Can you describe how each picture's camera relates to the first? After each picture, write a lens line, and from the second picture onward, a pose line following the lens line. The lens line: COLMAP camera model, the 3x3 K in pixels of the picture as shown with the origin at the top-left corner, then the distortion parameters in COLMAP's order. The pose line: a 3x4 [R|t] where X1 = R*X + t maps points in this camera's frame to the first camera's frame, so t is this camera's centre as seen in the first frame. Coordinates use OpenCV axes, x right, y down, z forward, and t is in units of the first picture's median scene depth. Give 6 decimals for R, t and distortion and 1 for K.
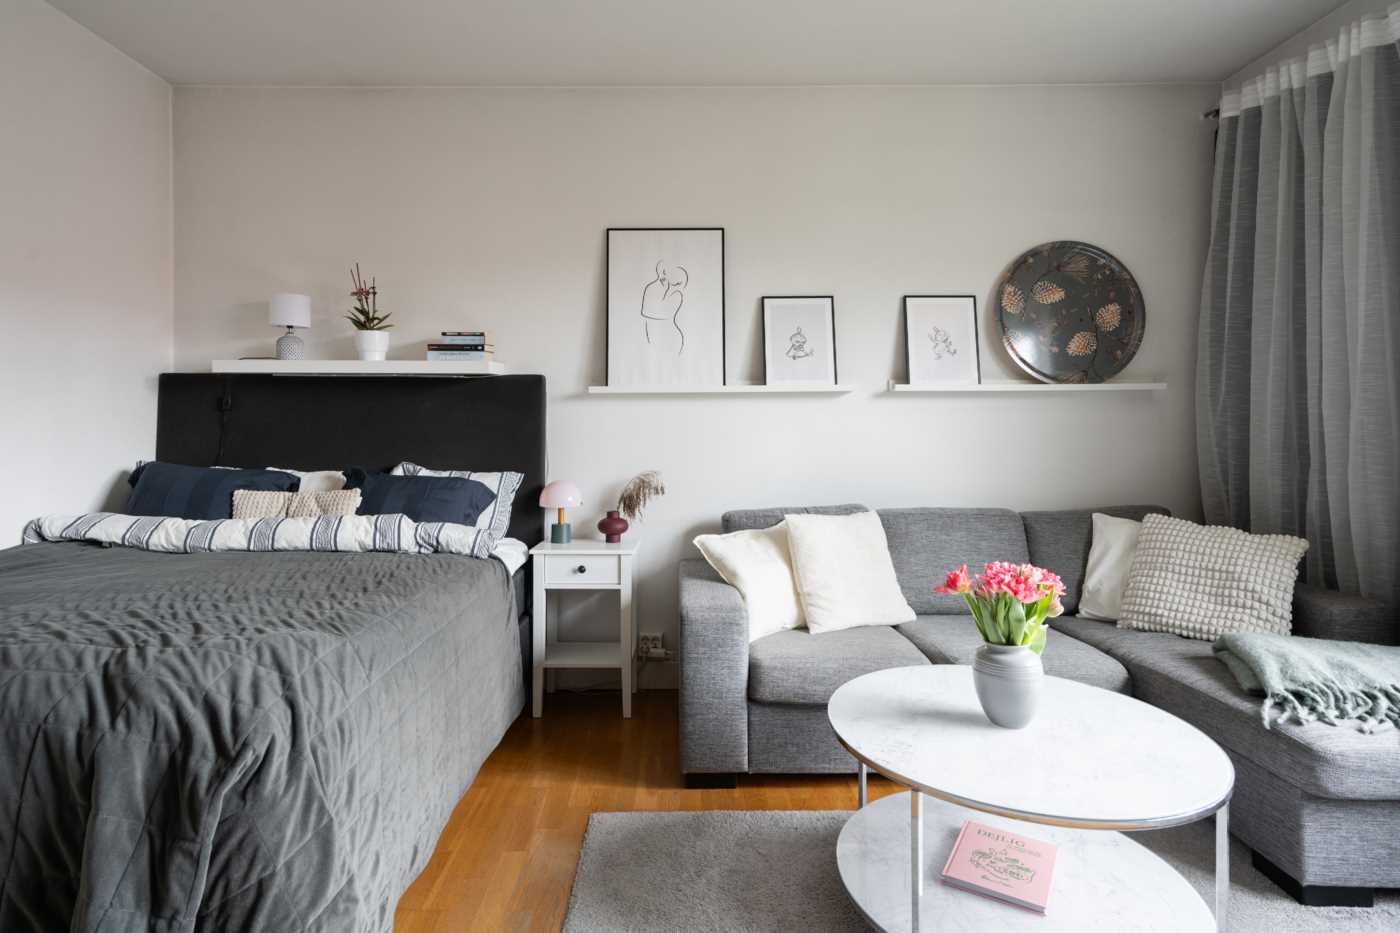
lens RADIAL K [[746.0, 0, 657.1], [0, 746.0, 426.7], [0, 0, 1]] dist [0.000592, 0.006829]
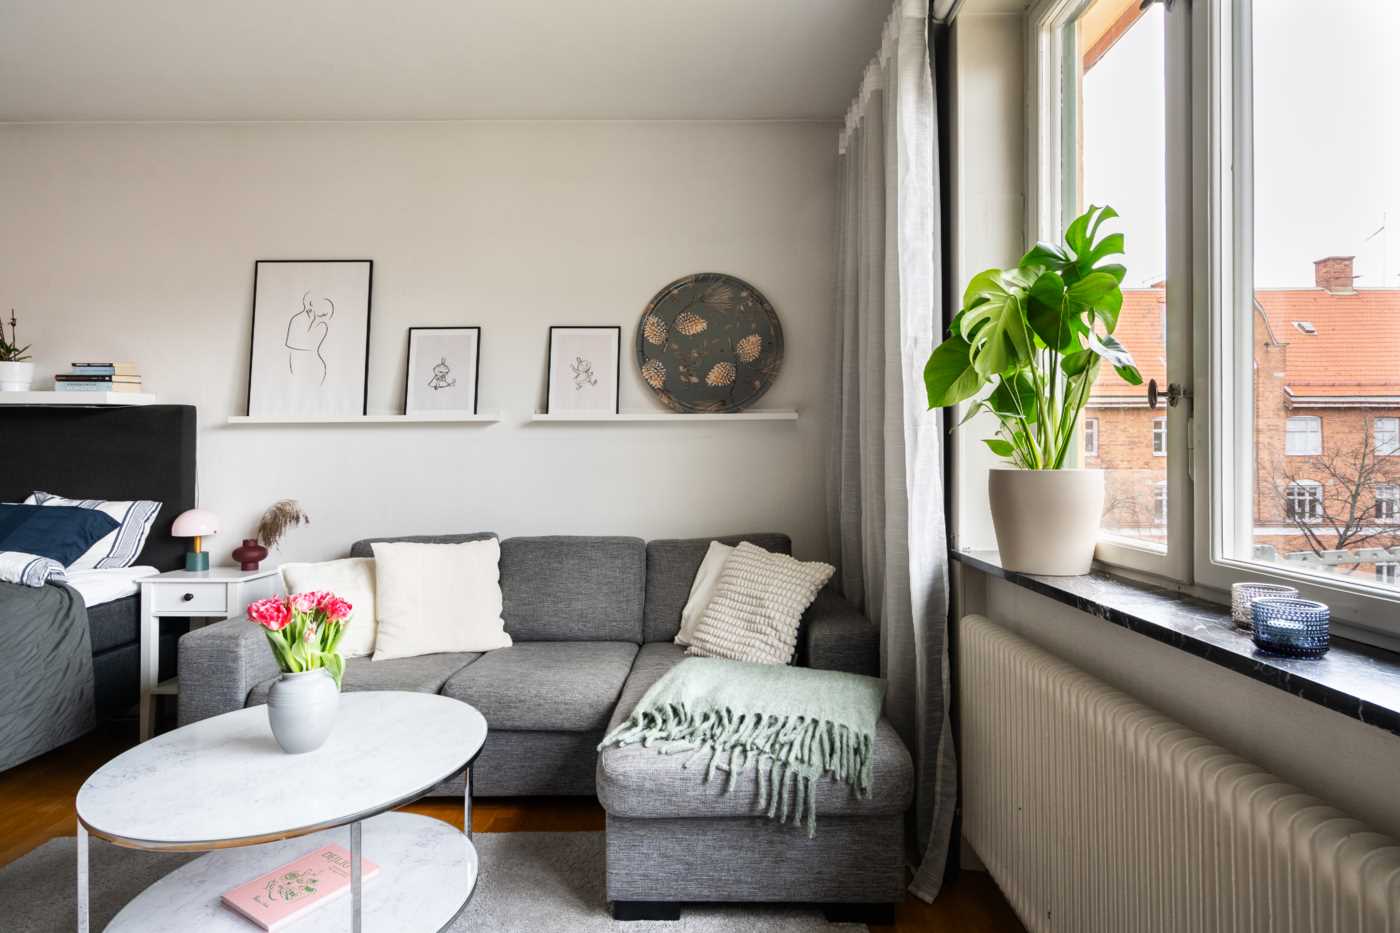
lens RADIAL K [[746.0, 0, 691.1], [0, 746.0, 454.6], [0, 0, 1]] dist [0.000592, 0.006829]
pose [[0.999999, -0.001036, -0.000026, 0.541737], [0.001037, 0.999995, 0.002870, -0.004671], [0.000023, -0.002870, 0.999996, -0.015494]]
